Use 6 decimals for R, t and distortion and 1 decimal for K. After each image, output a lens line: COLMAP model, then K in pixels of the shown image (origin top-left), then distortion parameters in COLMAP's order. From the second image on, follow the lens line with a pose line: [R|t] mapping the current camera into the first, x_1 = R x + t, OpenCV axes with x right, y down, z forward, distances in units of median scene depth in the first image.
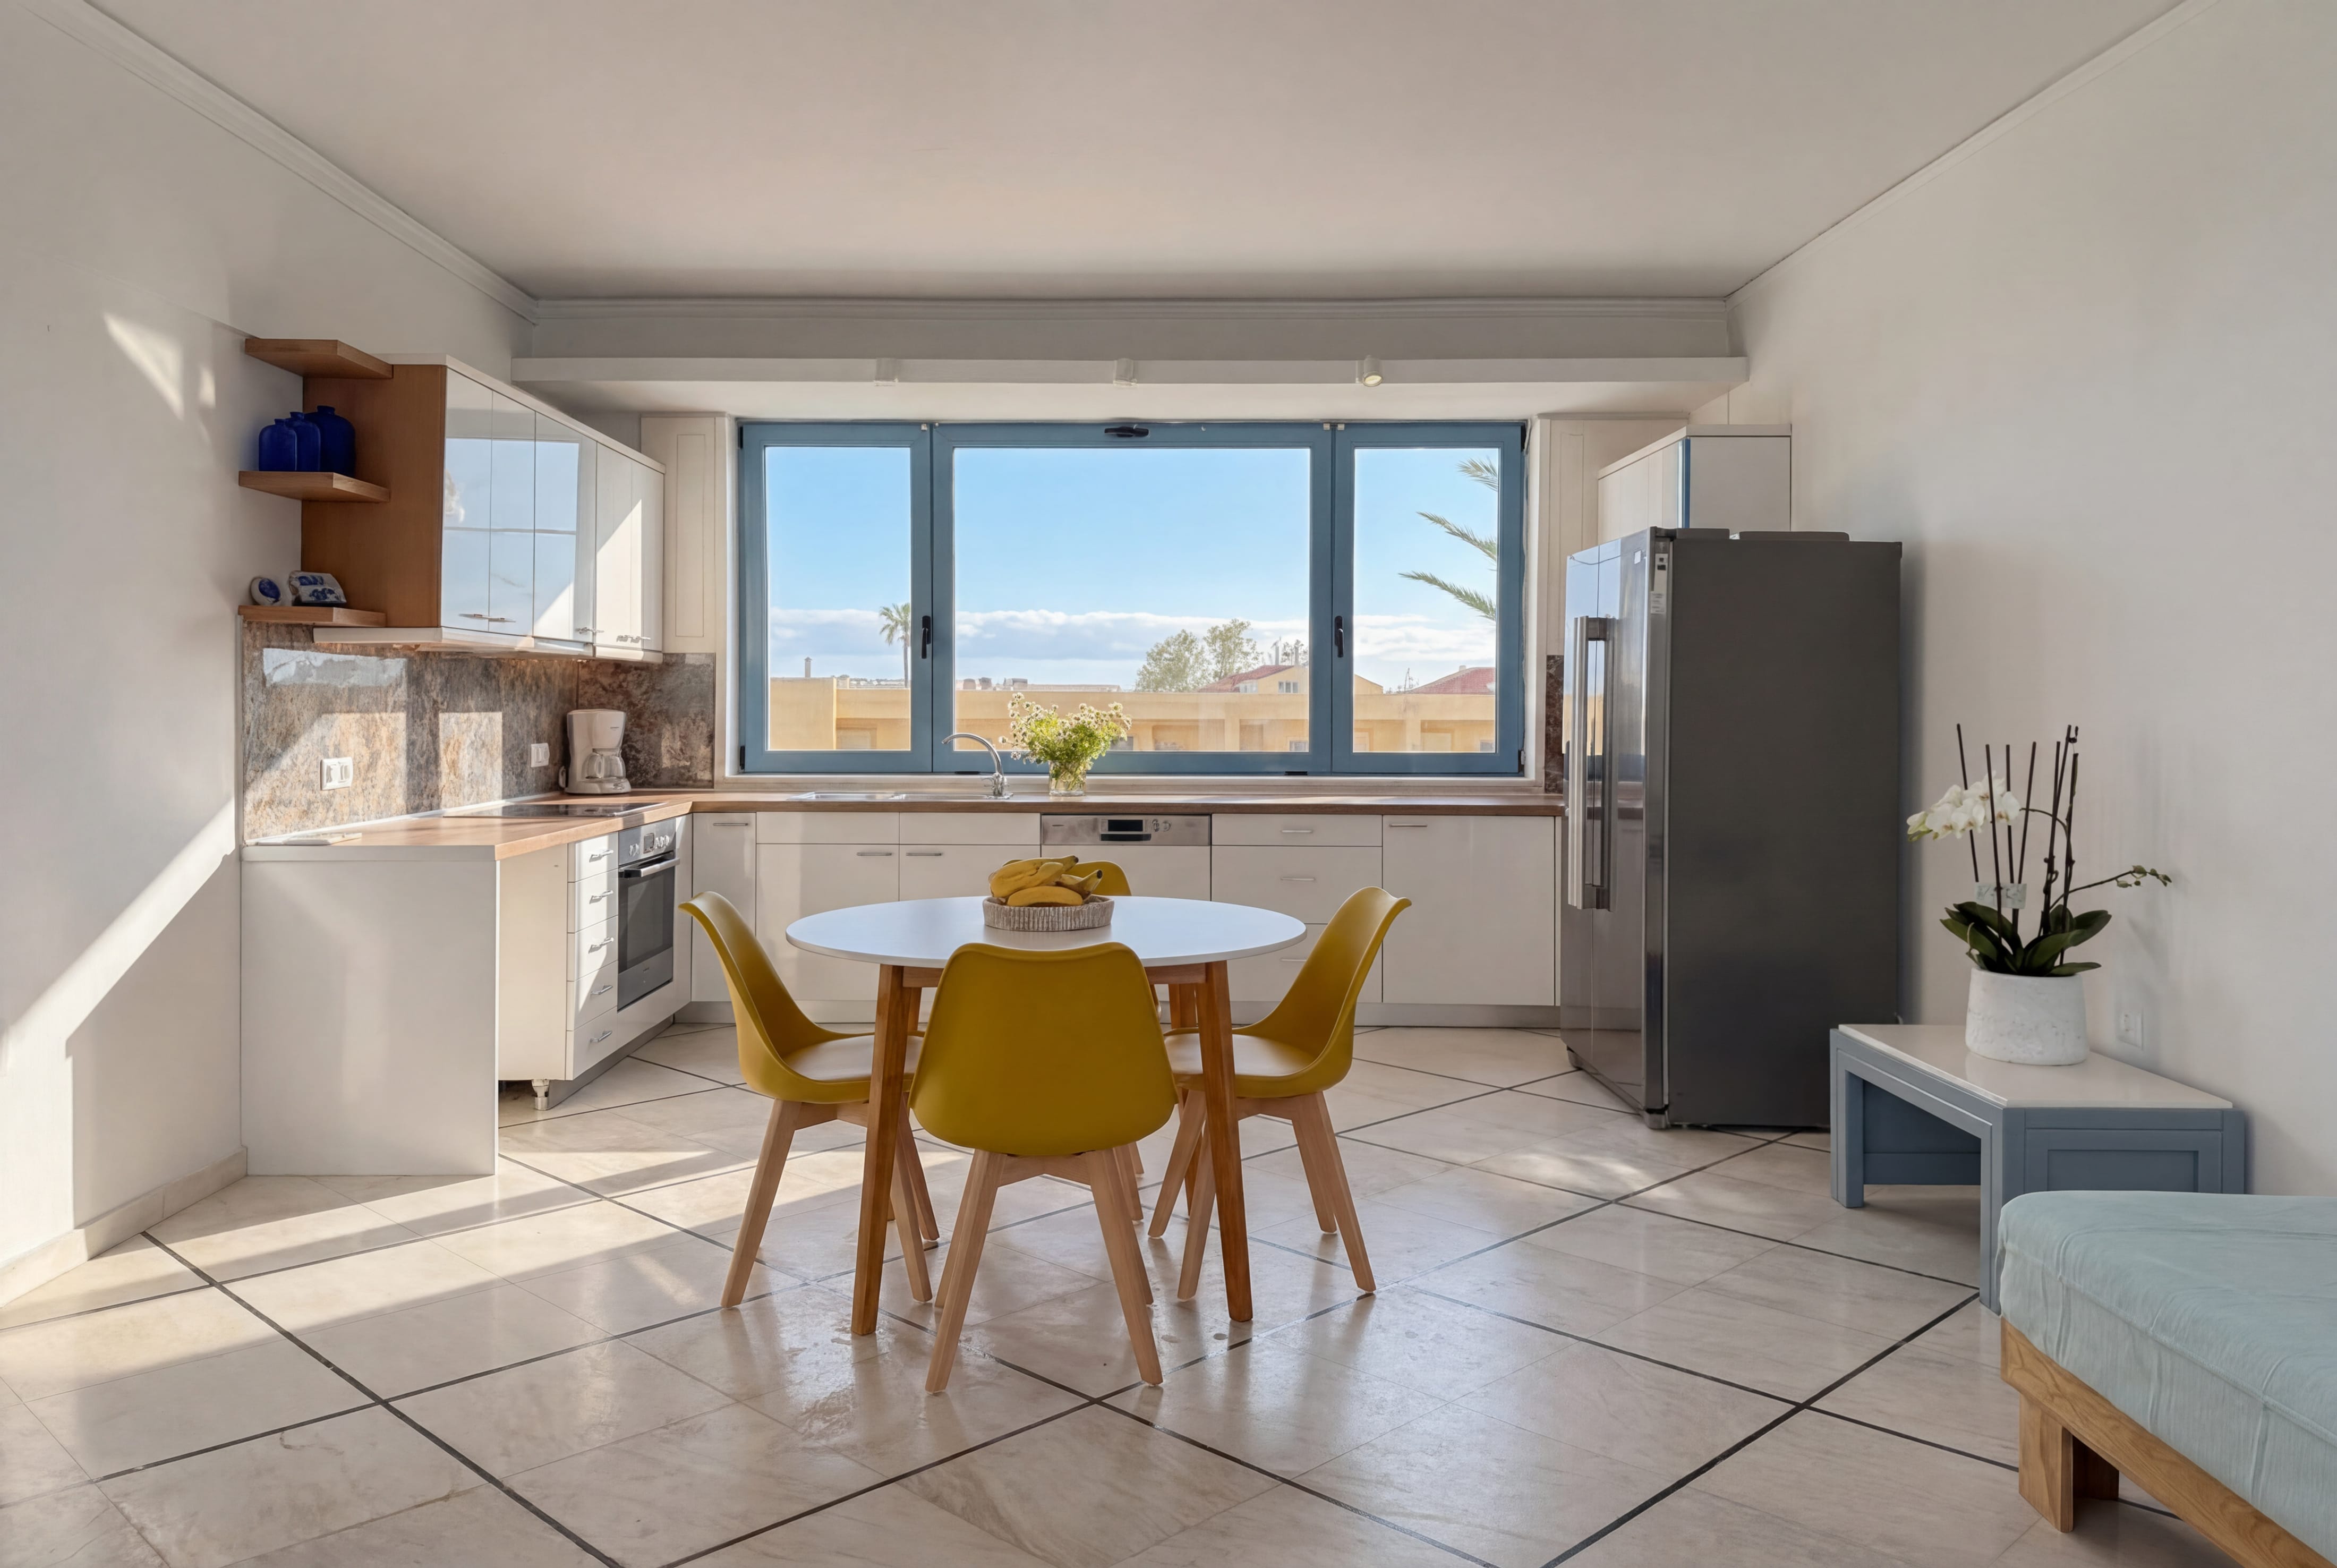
lens RADIAL K [[1693.7, 0, 1165.5], [0, 1693.7, 737.8], [0, 0, 1]] dist [-0.004299, -0.004772]
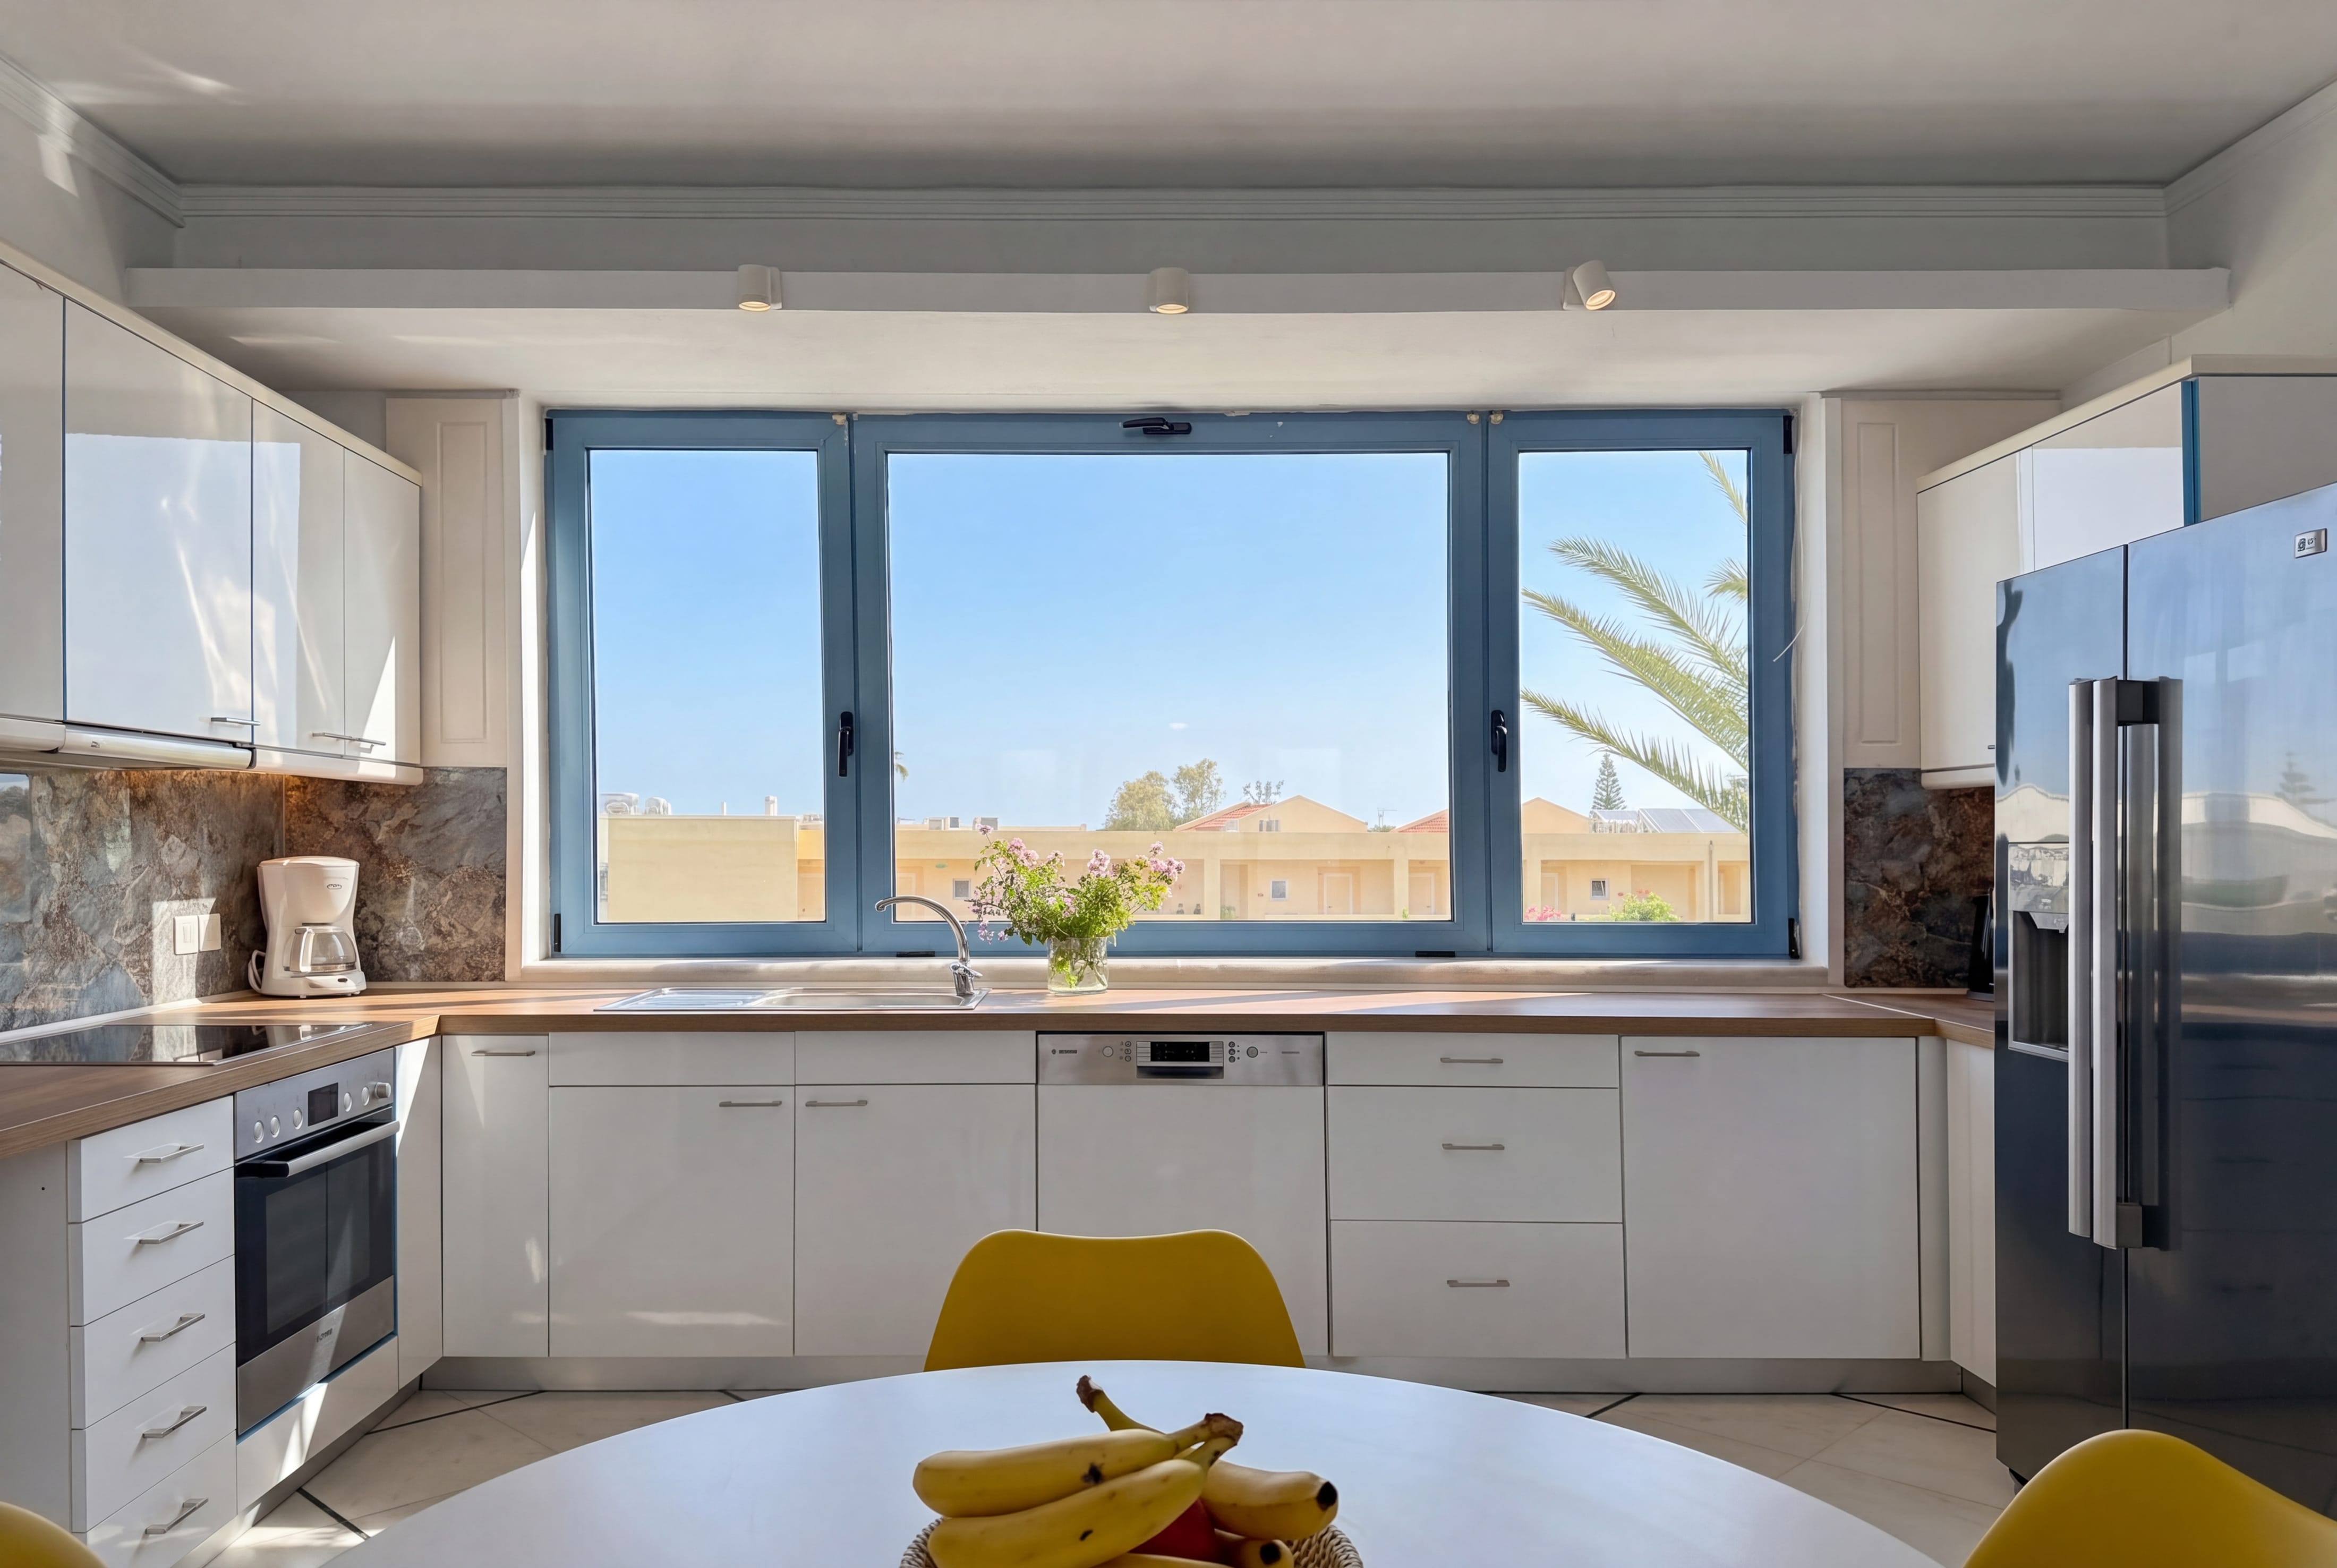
lens RADIAL K [[1673.3, 0, 1286.5], [0, 1673.3, 884.7], [0, 0, 1]] dist [-0.006832, -0.004043]
pose [[0.995063, -0.005418, 0.099095, -0.040385], [0.005083, 0.999980, 0.003632, -0.008231], [-0.099113, -0.003110, 0.995071, 0.370759]]
